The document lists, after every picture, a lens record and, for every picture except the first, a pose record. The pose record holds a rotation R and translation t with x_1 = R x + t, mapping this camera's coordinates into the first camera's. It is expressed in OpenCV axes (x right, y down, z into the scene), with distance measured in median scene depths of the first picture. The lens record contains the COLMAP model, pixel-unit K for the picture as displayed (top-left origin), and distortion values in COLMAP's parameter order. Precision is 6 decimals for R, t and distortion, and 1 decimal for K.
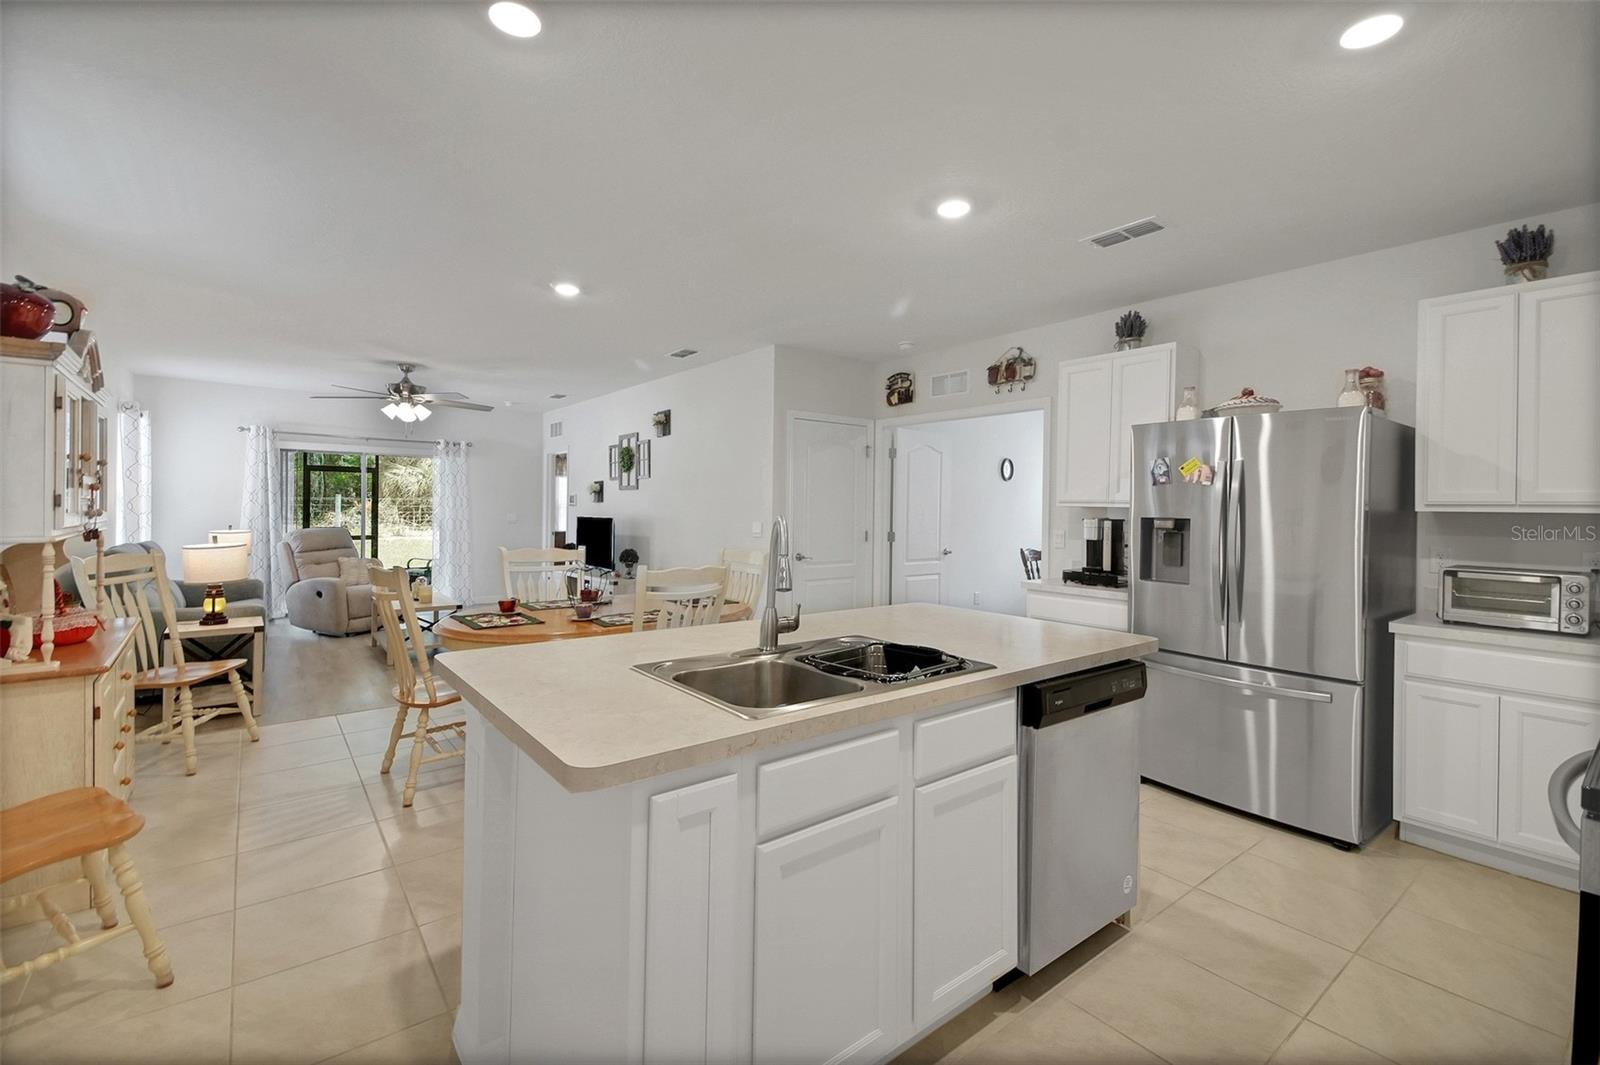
lens RADIAL K [[687.3, 0, 783.9], [0, 687.3, 510.6], [0, 0, 1]] dist [0.050260, -0.023959]
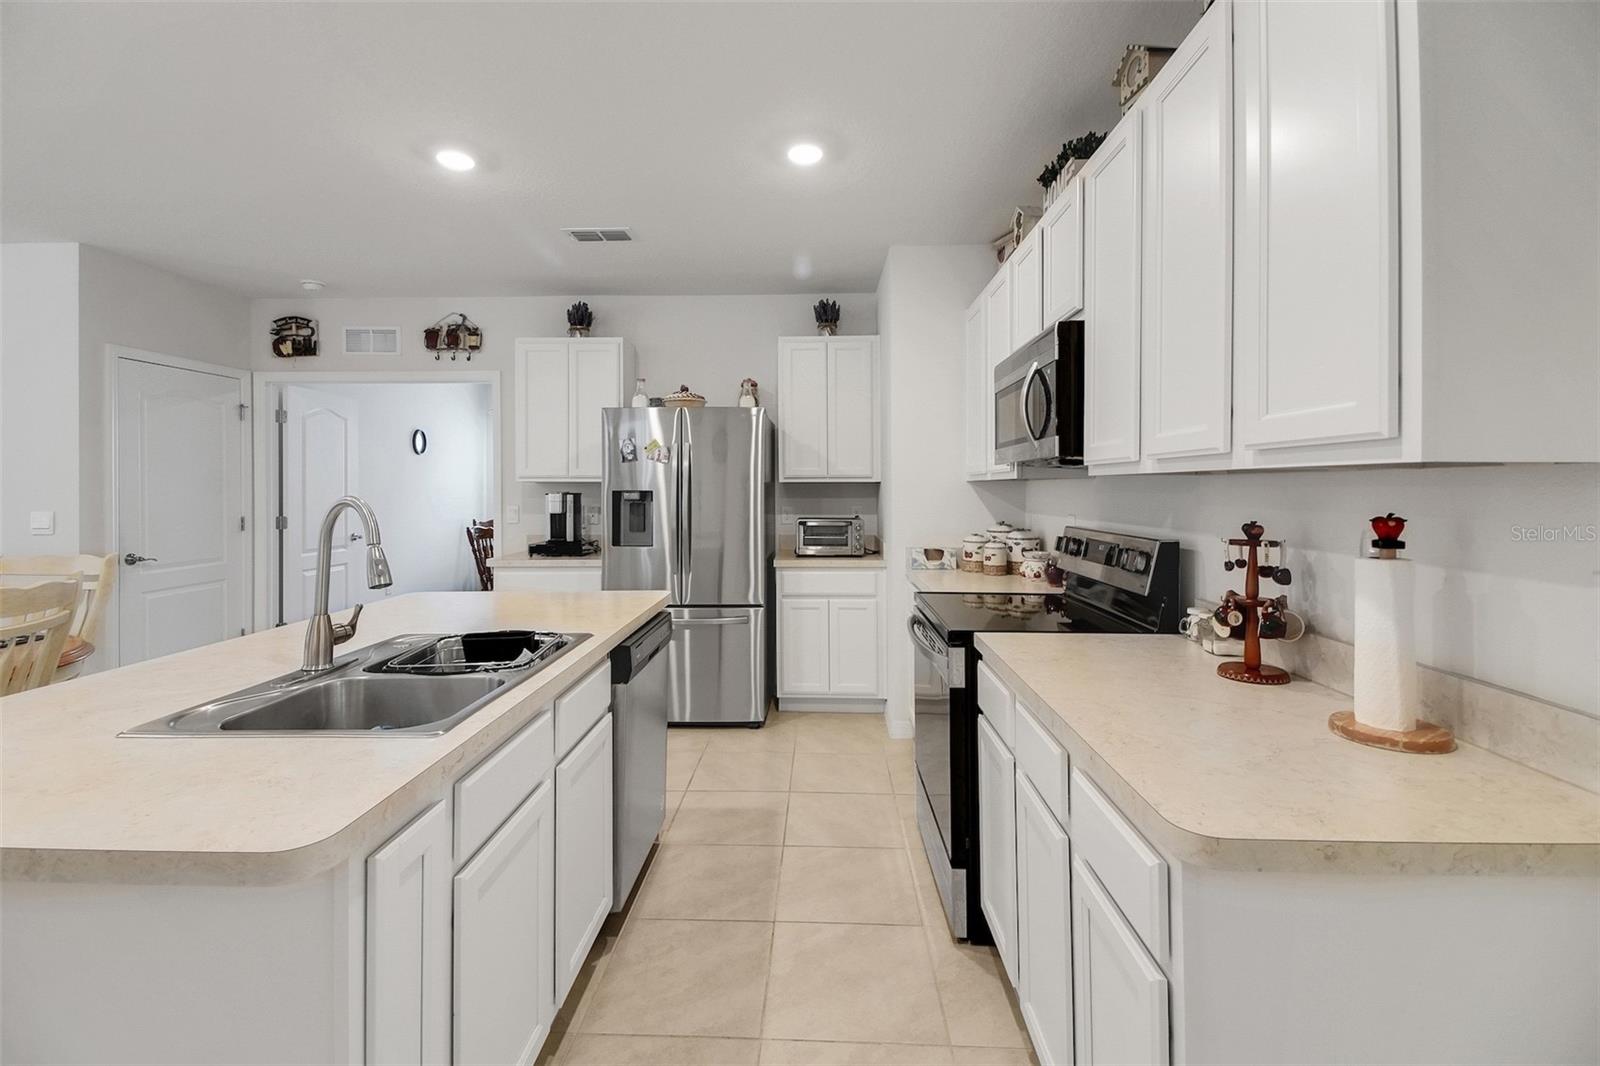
lens RADIAL K [[706.6, 0, 797.6], [0, 706.6, 486.5], [0, 0, 1]] dist [0.040903, -0.019503]
pose [[0.639627, -0.016588, 0.768507, -0.121405], [0.015811, 0.999840, 0.008422, -0.001253], [-0.768523, 0.006764, 0.639786, 0.026199]]
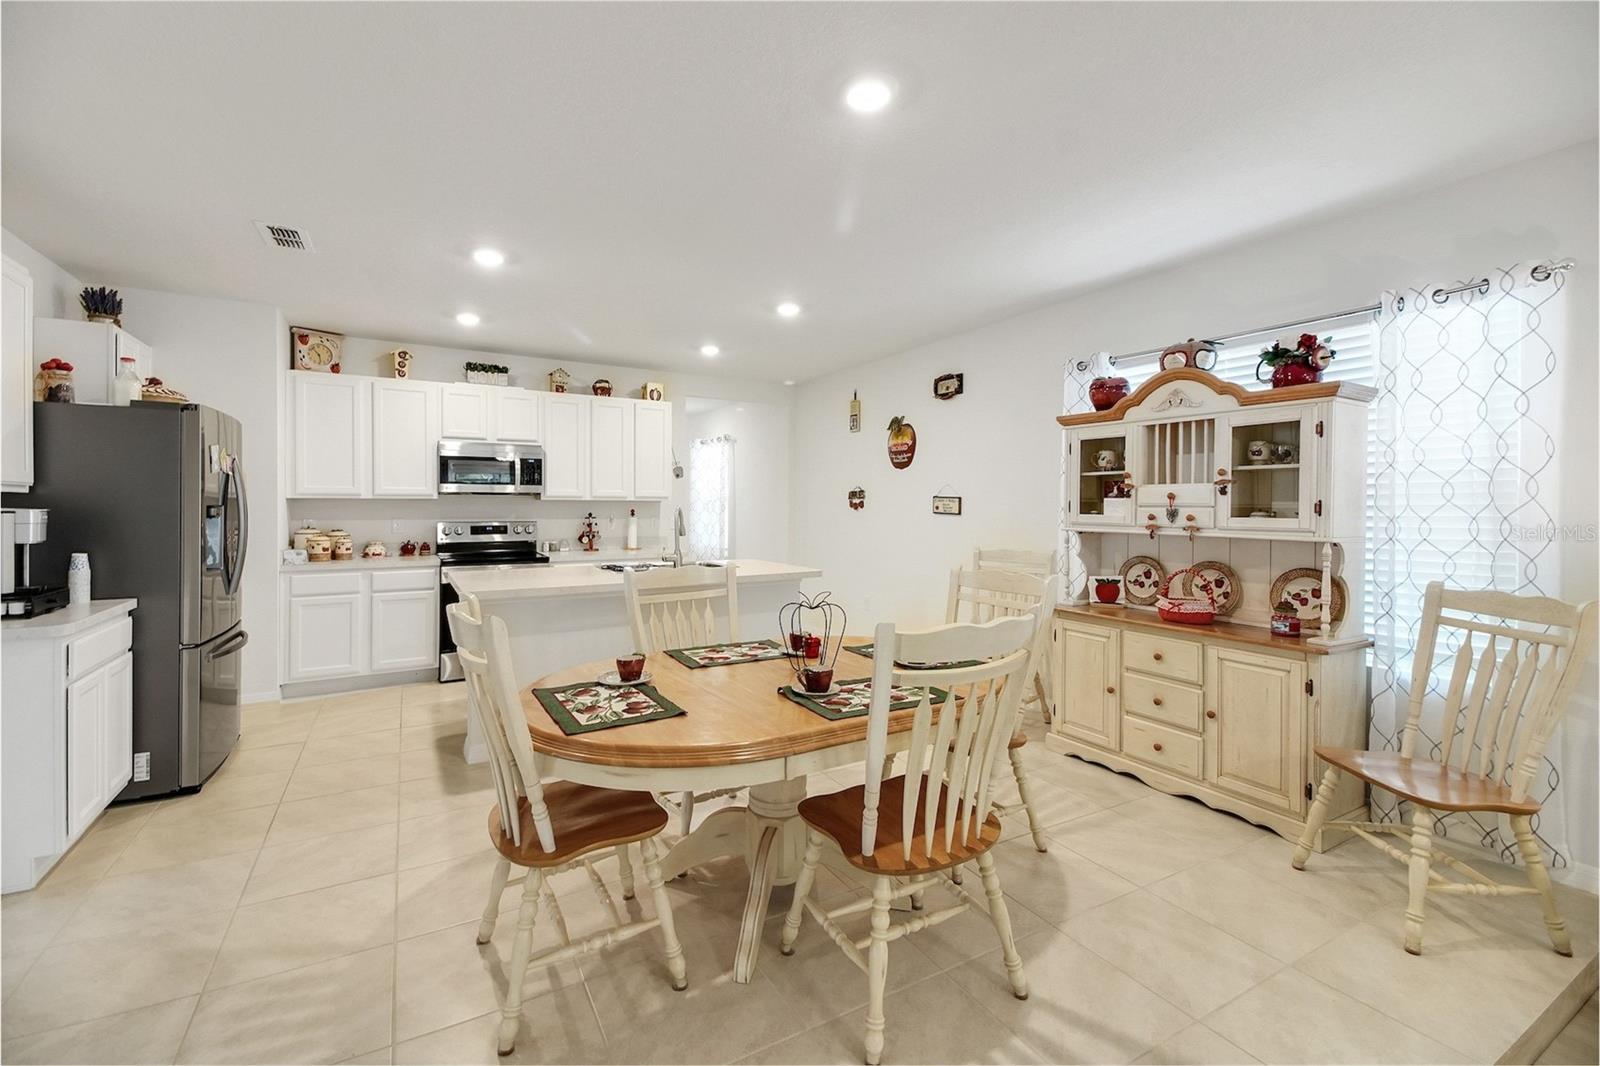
lens RADIAL K [[687.3, 0, 783.9], [0, 687.3, 511.1], [0, 0, 1]] dist [0.050260, -0.023959]
pose [[-0.989078, -0.024014, 0.145424, -0.277152], [-0.021505, 0.999592, 0.018805, -0.013699], [-0.145816, 0.015472, -0.989191, 1.295969]]
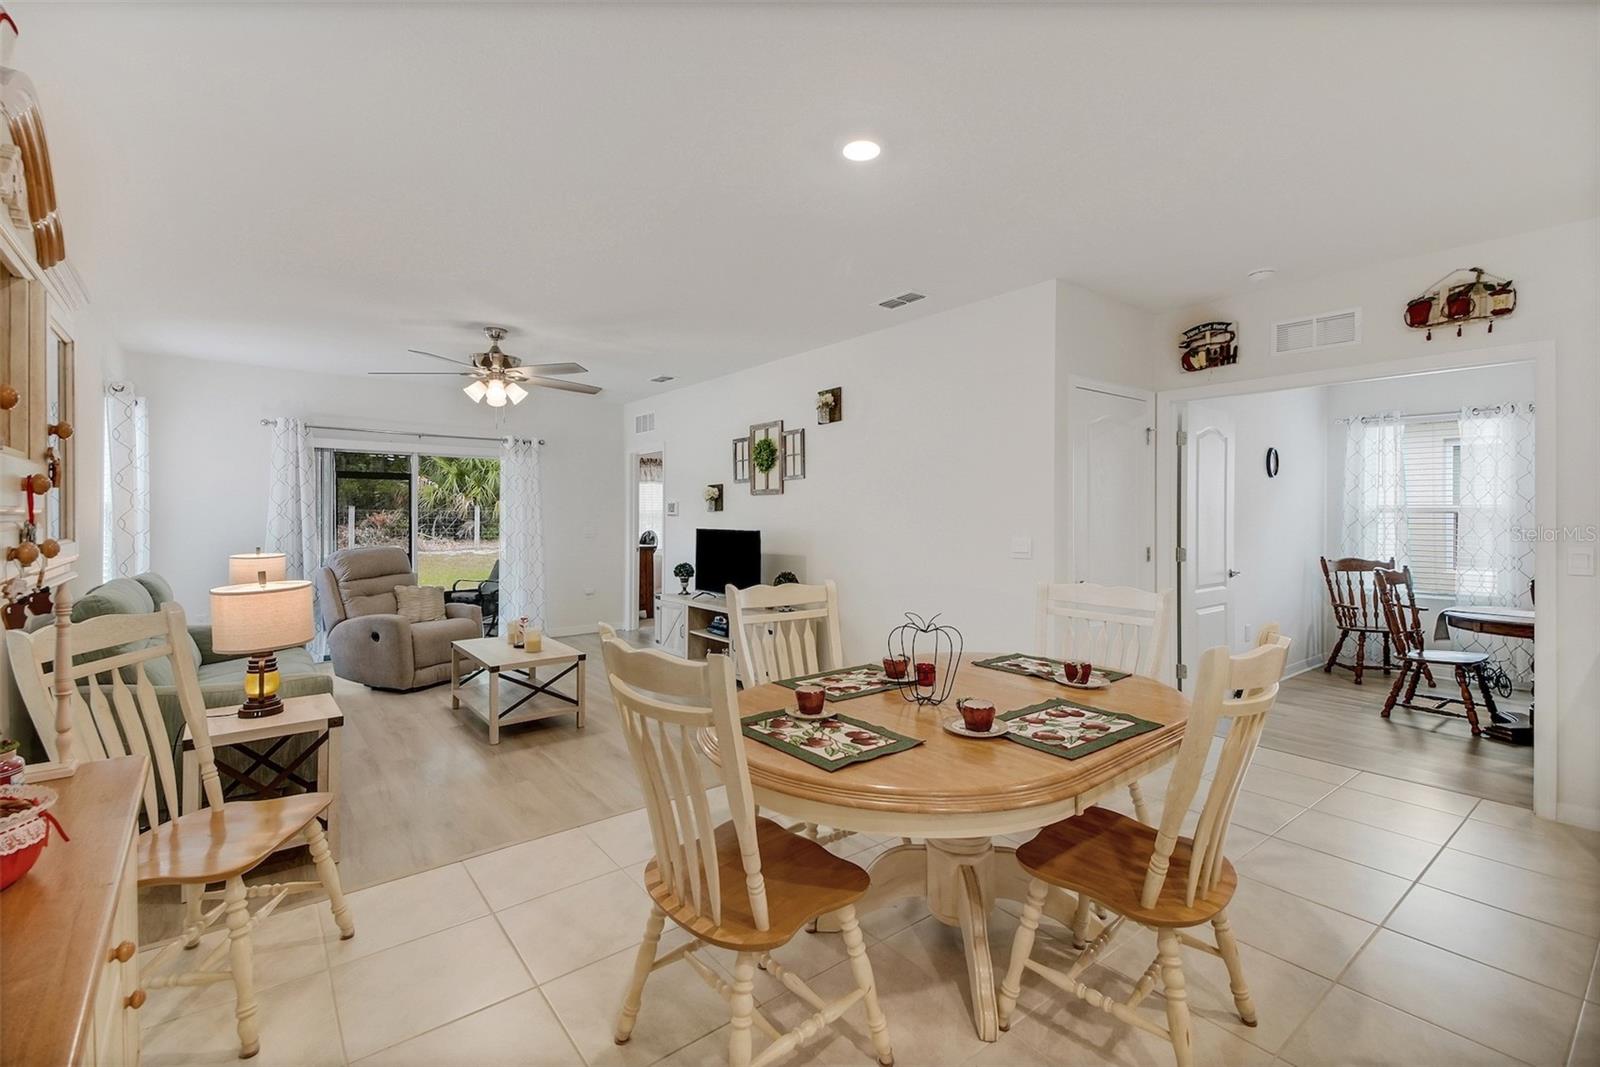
lens RADIAL K [[696.2, 0, 798.5], [0, 696.2, 515.5], [0, 0, 1]] dist [0.045190, -0.020774]
pose [[0.999858, -0.010808, 0.012937, -0.316503], [0.010857, 0.999934, -0.003670, -0.005593], [-0.012897, 0.003810, 0.999910, 0.338454]]
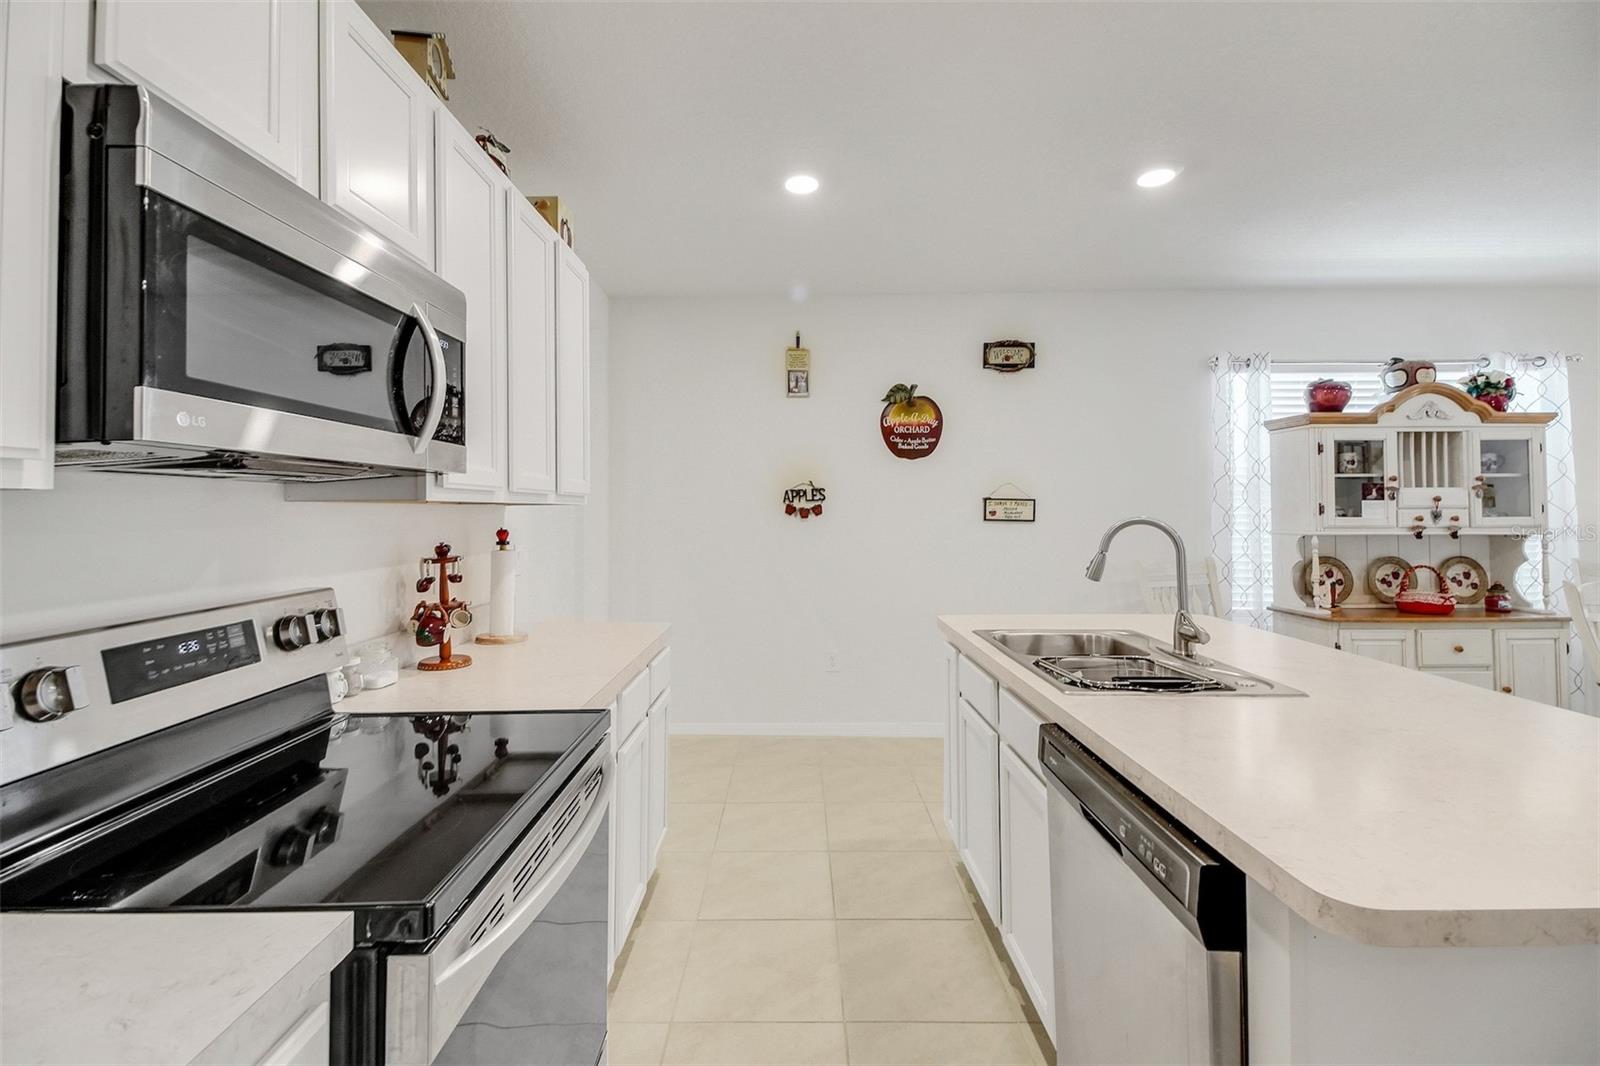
lens RADIAL K [[706.6, 0, 797.6], [0, 706.6, 486.5], [0, 0, 1]] dist [0.040903, -0.019503]
pose [[-0.607729, -0.040896, -0.793091, 0.472292], [-0.010897, 0.999009, -0.043163, 0.003952], [0.794070, -0.017589, -0.607572, 0.490751]]
